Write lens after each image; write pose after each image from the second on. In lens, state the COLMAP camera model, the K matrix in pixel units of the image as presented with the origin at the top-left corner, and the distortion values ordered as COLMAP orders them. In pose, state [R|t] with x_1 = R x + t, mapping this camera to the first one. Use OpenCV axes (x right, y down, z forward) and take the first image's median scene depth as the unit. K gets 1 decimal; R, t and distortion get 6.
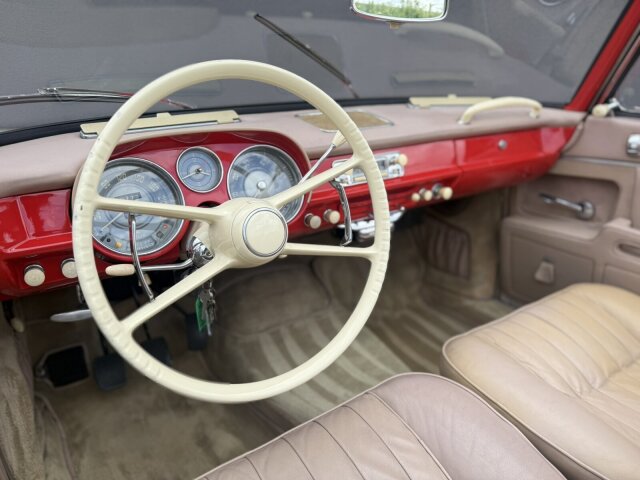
lens RADIAL K [[458.0, 0, 326.9], [0, 458.0, 239.2], [0, 0, 1]] dist [0.036653, -0.052542]
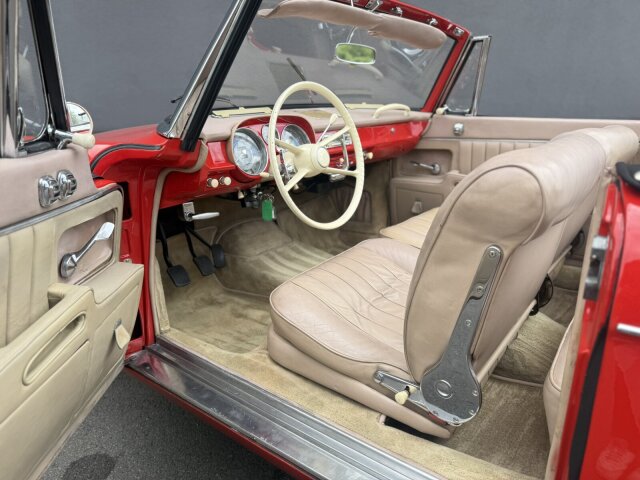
lens RADIAL K [[458.0, 0, 318.8], [0, 458.0, 244.0], [0, 0, 1]] dist [0.036653, -0.052542]
pose [[0.951781, -0.081498, 0.295754, -0.441183], [0.089259, 0.995926, -0.012811, 0.223799], [-0.293505, 0.038593, 0.955178, -0.580797]]
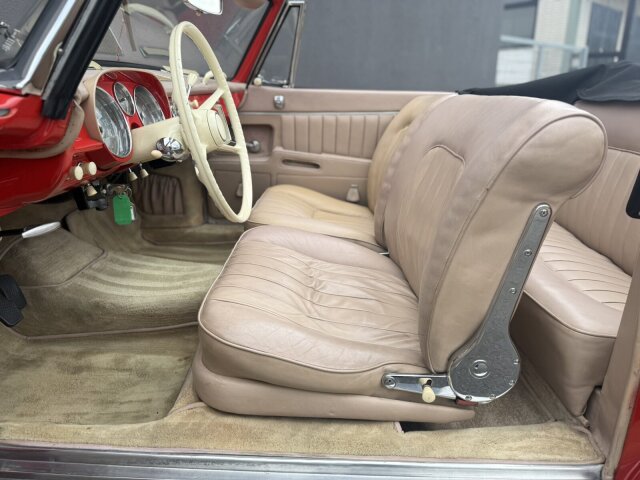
lens RADIAL K [[458.0, 0, 326.4], [0, 458.0, 243.8], [0, 0, 1]] dist [0.036653, -0.052542]
pose [[0.581998, -0.234722, 0.778578, -0.679847], [0.232506, 0.965499, 0.117273, 0.149785], [-0.779243, 0.112772, 0.616492, -0.166690]]
